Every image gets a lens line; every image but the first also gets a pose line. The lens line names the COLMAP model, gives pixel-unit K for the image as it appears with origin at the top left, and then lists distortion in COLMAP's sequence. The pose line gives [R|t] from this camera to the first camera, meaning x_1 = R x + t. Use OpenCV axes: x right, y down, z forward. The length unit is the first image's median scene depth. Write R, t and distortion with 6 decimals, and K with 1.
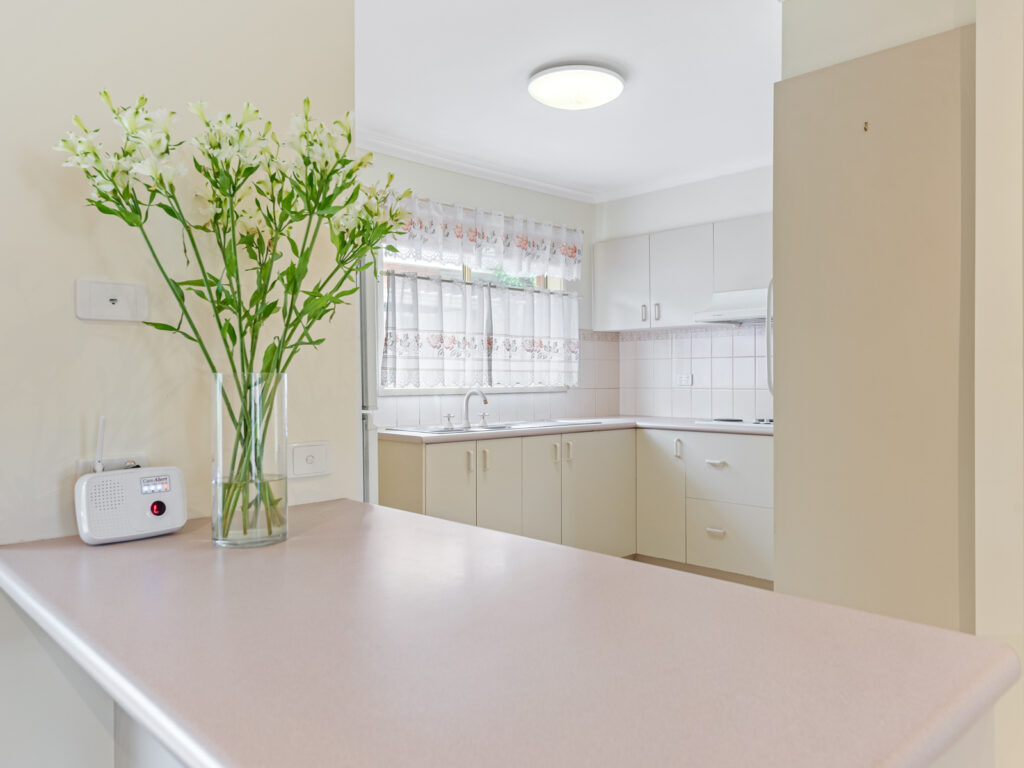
lens RADIAL K [[753.3, 0, 512.0], [0, 753.3, 384.0], [0, 0, 1]] dist [-0.000563, -0.000342]
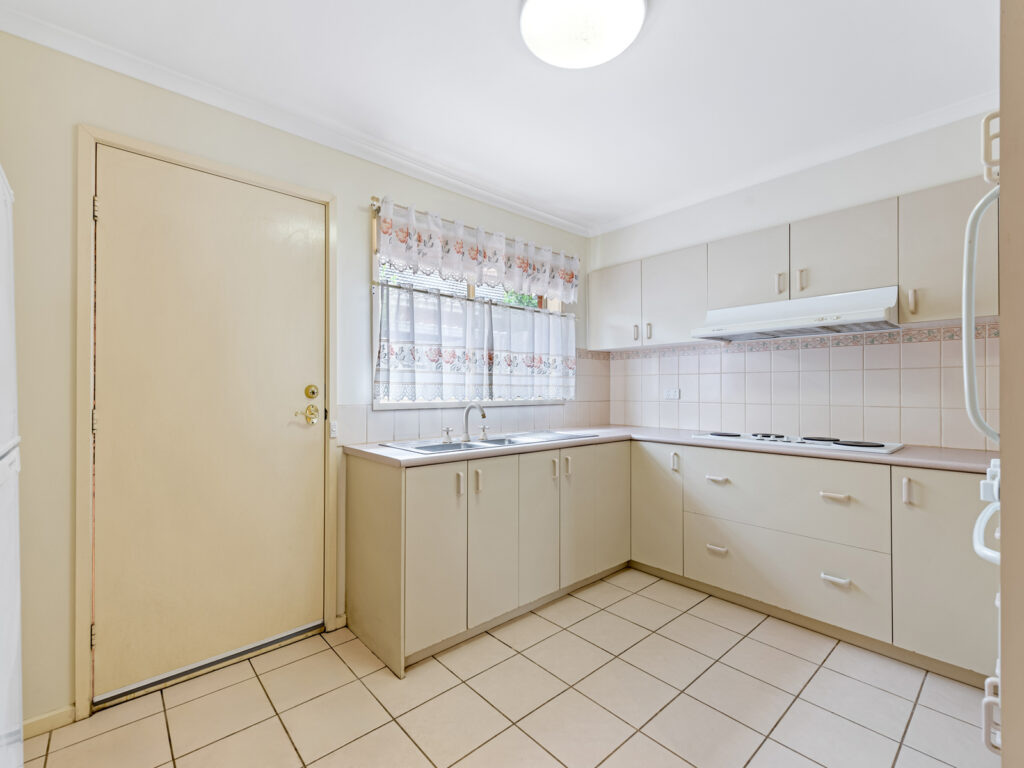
lens RADIAL K [[448.2, 0, 512.0], [0, 448.2, 384.0], [0, 0, 1]] dist [0.000054, 0.000001]
pose [[0.999350, 0.003992, -0.035826, 0.021877], [-0.004752, 0.999765, -0.021161, -0.005937], [0.035733, 0.021317, 0.999134, 0.382661]]
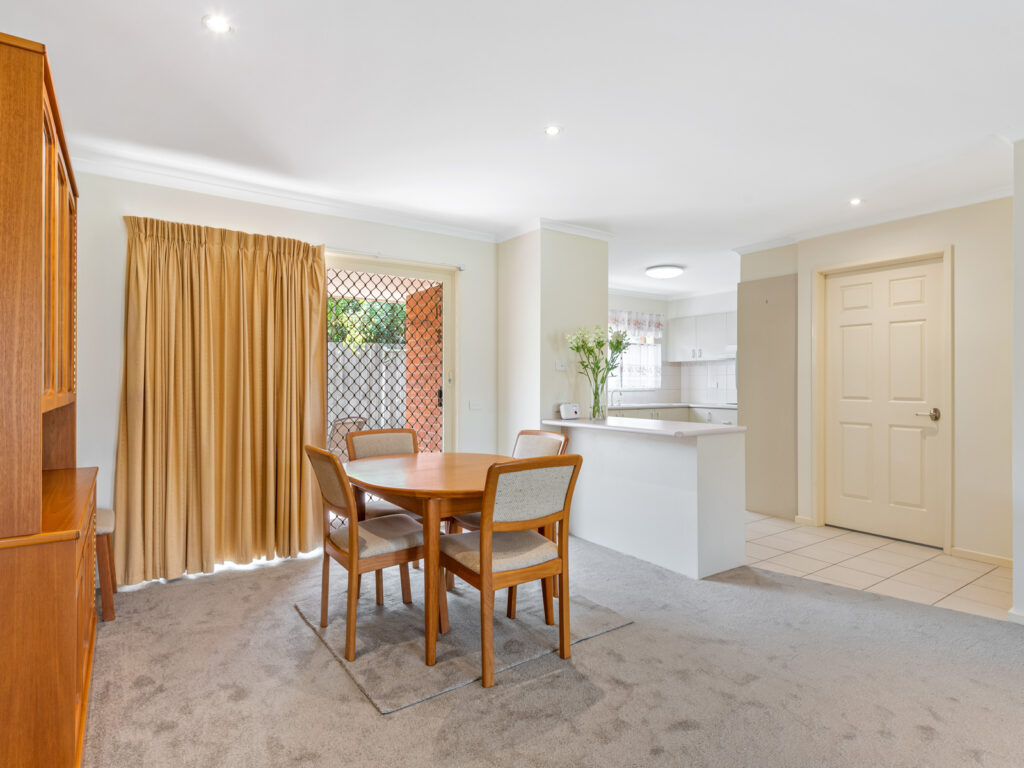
lens RADIAL K [[547.8, 0, 512.0], [0, 547.8, 384.0], [0, 0, 1]] dist [0.001708, 0.000061]
pose [[0.987817, 0.004474, -0.155558, -0.096401], [-0.005764, 0.999953, -0.007844, 0.006390], [0.155516, 0.008645, 0.987796, -0.656590]]
